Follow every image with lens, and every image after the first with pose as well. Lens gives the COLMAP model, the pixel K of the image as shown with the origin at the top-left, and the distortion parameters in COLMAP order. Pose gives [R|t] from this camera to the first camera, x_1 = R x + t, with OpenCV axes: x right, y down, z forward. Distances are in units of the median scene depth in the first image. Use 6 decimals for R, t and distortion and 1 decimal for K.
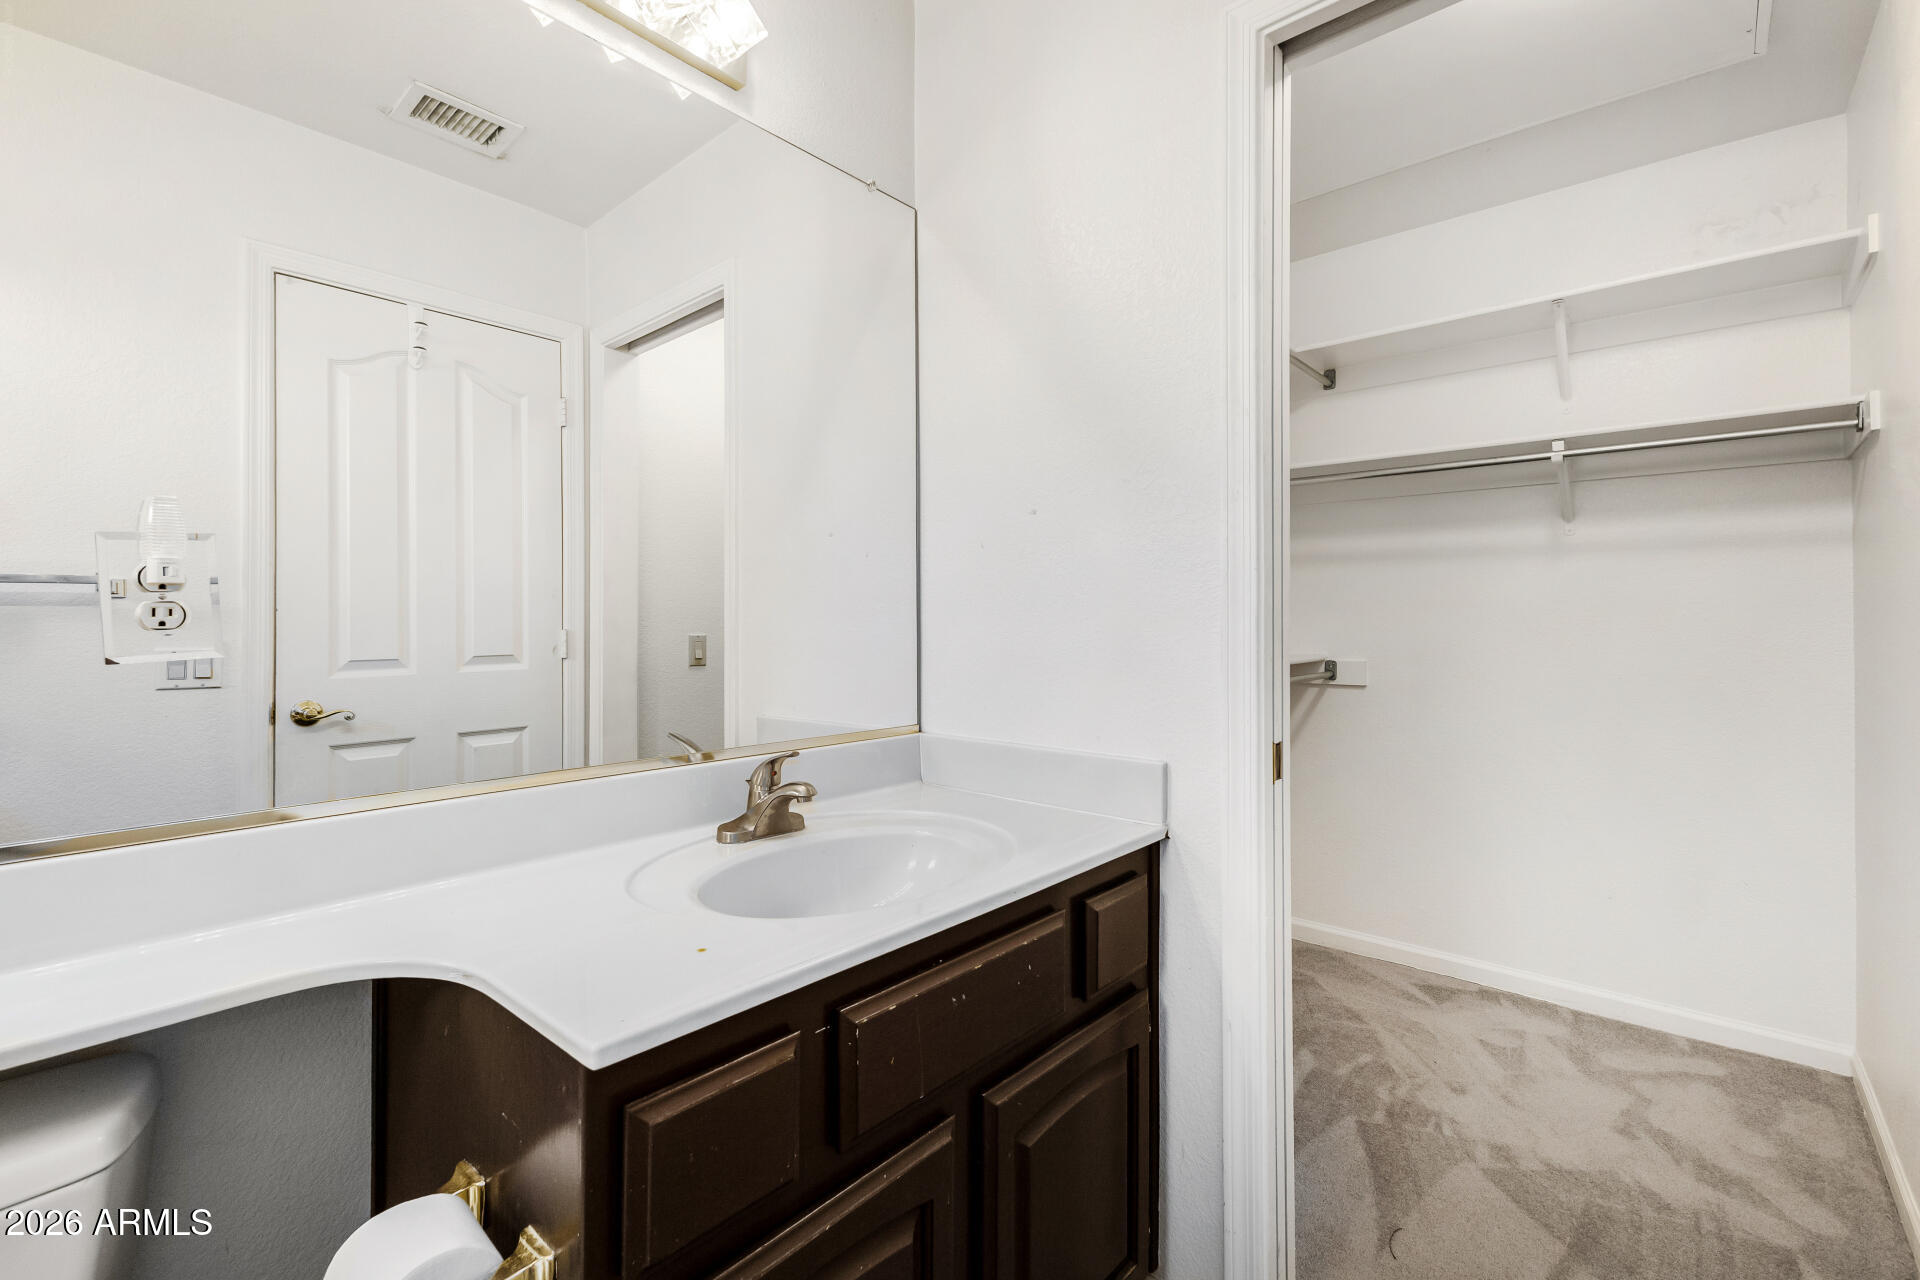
lens RADIAL K [[828.9, 0, 959.3], [0, 828.9, 643.8], [0, 0, 1]] dist [0.002351, 0.000120]
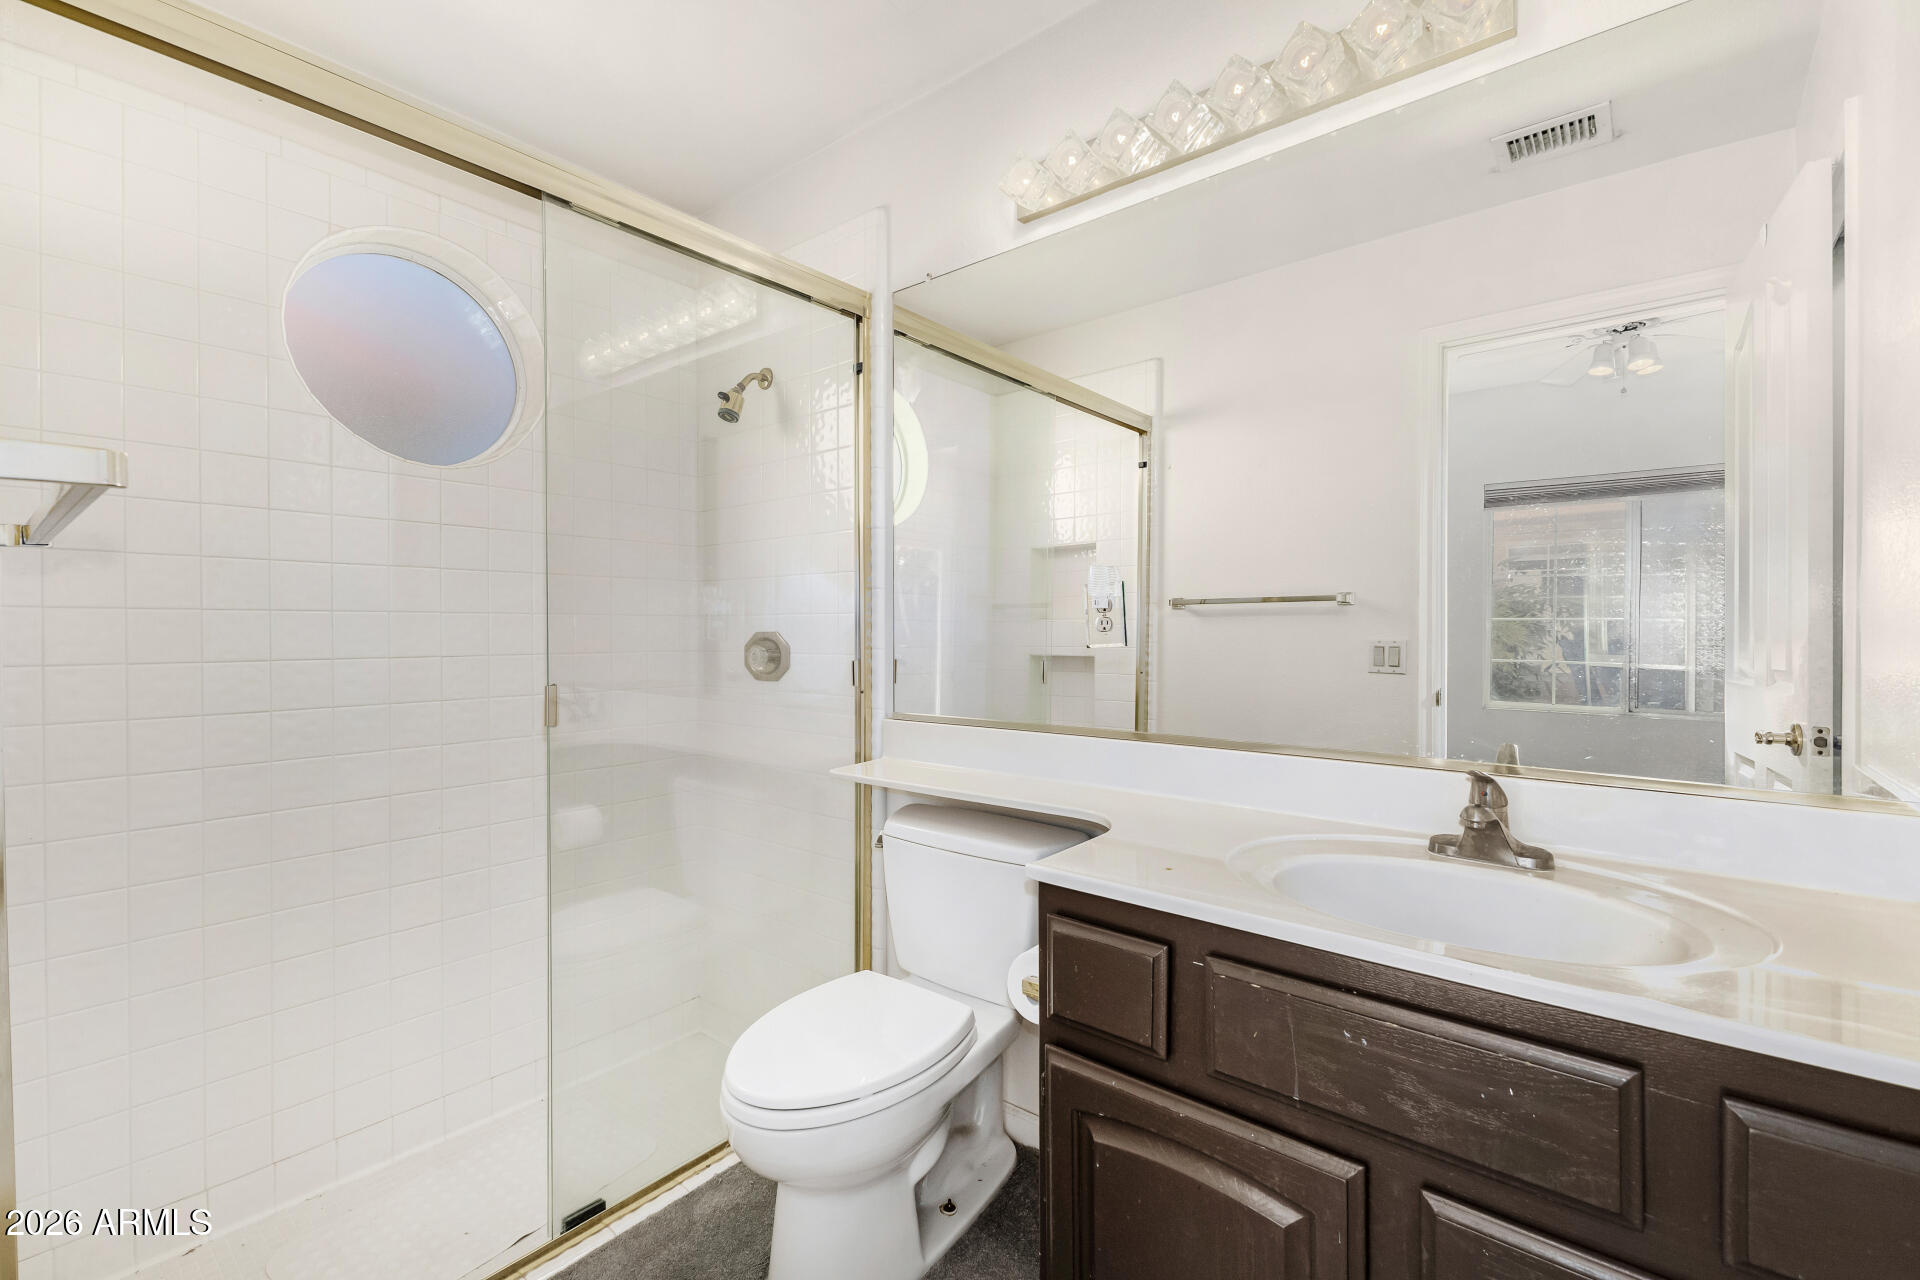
lens RADIAL K [[828.9, 0, 959.3], [0, 828.9, 643.8], [0, 0, 1]] dist [0.002351, 0.000120]
pose [[0.041343, 0.021706, -0.998909, 0.417864], [-0.020247, 0.999577, 0.020882, -0.009212], [0.998940, 0.019361, 0.041765, 0.239828]]
